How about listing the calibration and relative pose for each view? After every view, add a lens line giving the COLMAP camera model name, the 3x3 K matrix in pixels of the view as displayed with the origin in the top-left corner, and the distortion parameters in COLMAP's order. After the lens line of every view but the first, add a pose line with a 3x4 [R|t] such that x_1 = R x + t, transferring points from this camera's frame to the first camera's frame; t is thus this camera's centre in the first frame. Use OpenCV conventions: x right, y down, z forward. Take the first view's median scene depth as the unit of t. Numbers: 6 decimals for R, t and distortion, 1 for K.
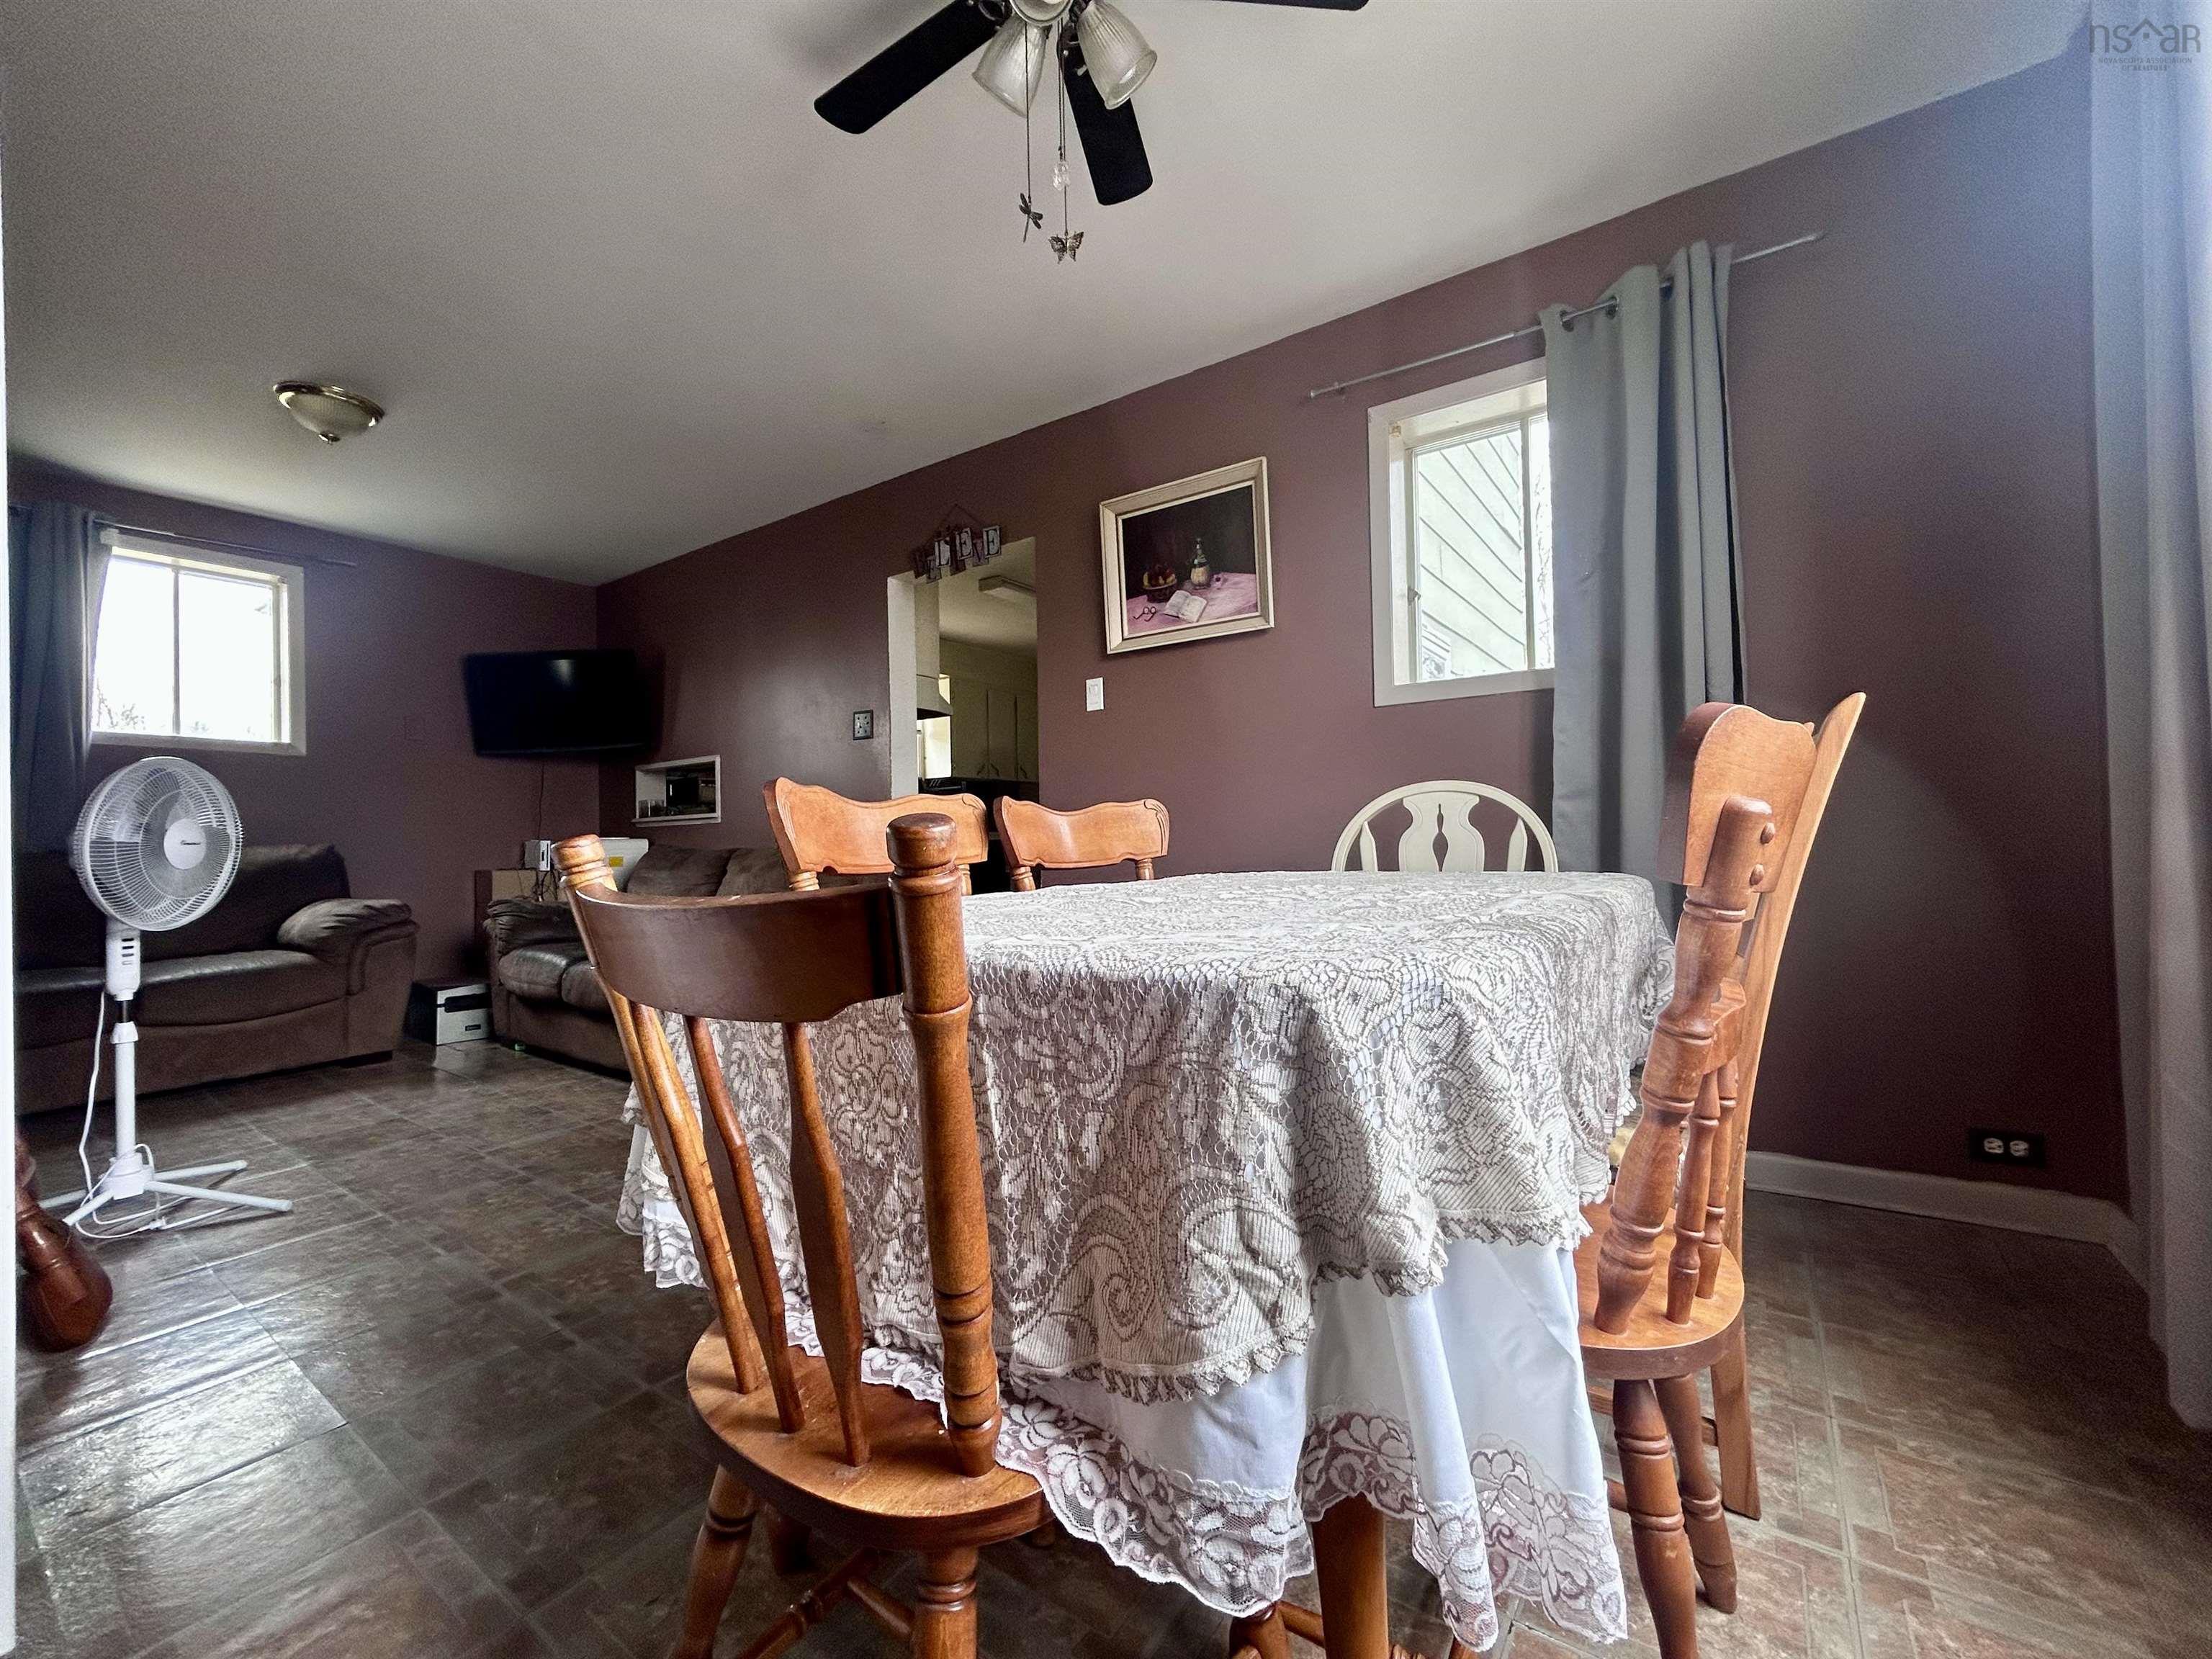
lens RADIAL K [[885.8, 0, 1106.0], [0, 885.8, 829.5], [0, 0, 1]] dist [-0.000151, -0.000049]
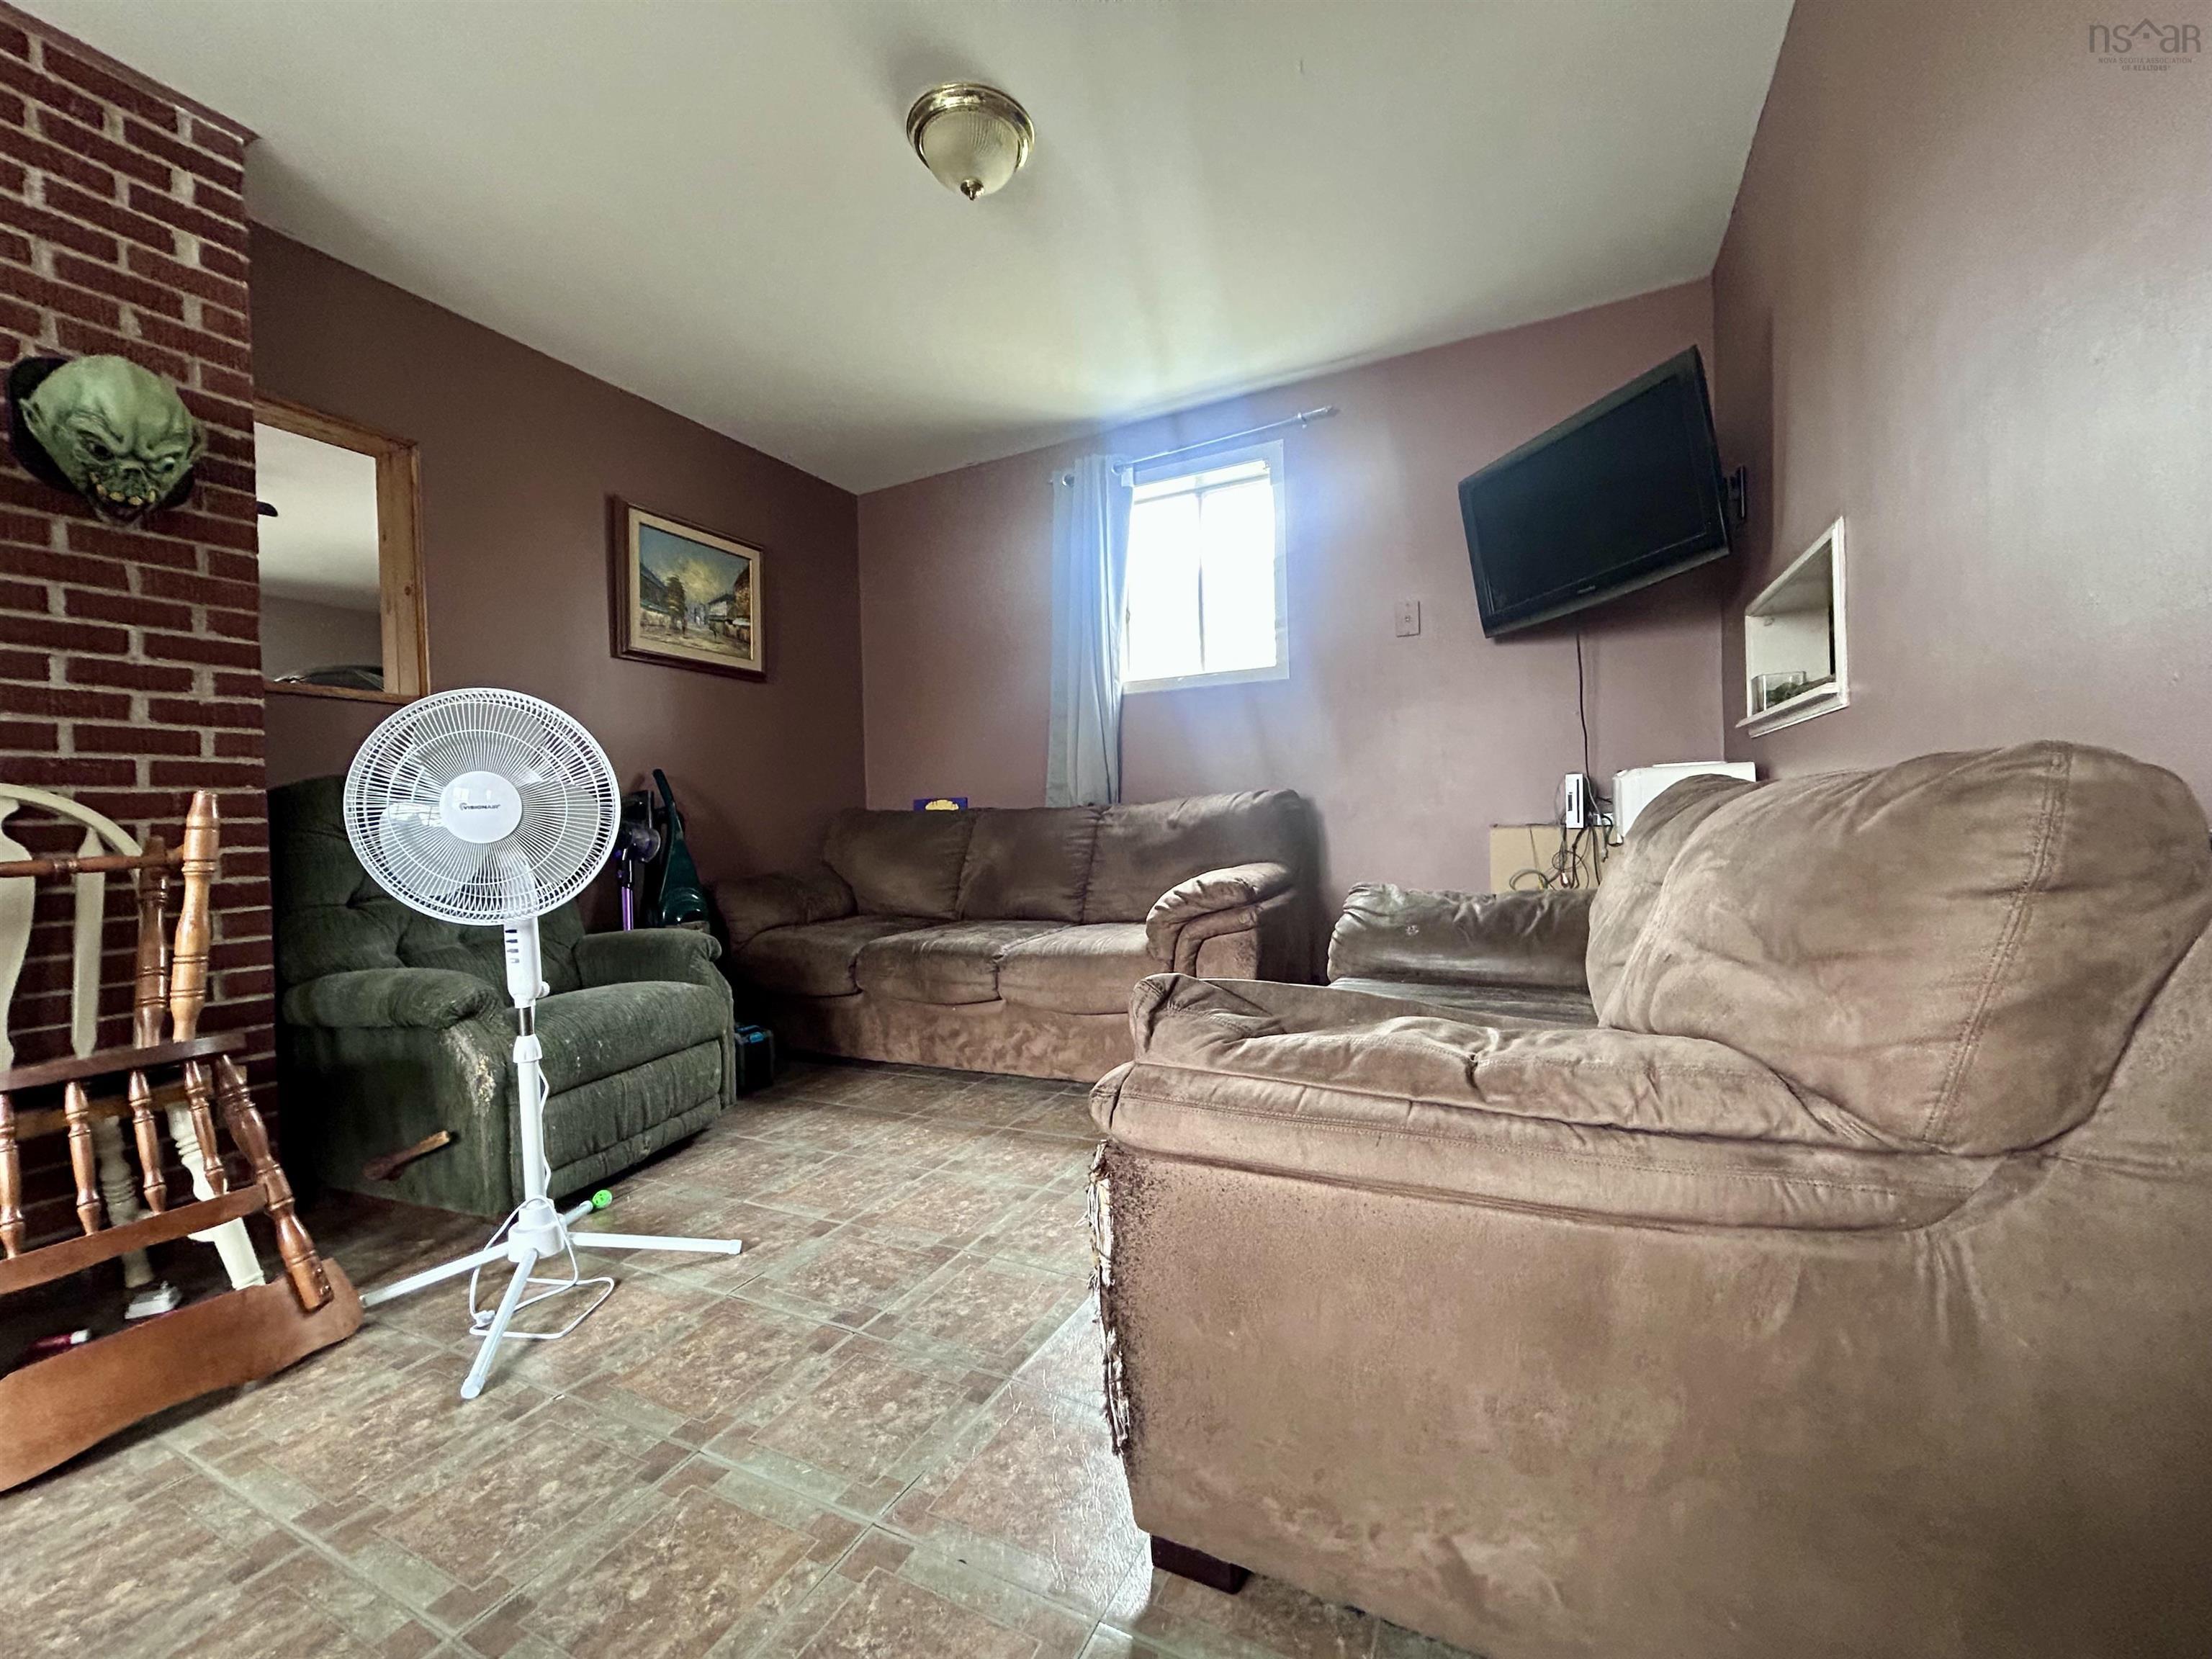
lens RADIAL K [[891.1, 0, 1106.0], [0, 891.1, 829.5], [0, 0, 1]] dist [0.000209, -0.000011]
pose [[0.113351, 0.021939, -0.993313, -0.154091], [0.048358, 0.998449, 0.027571, 0.022237], [0.992378, -0.051160, 0.112114, 0.842500]]
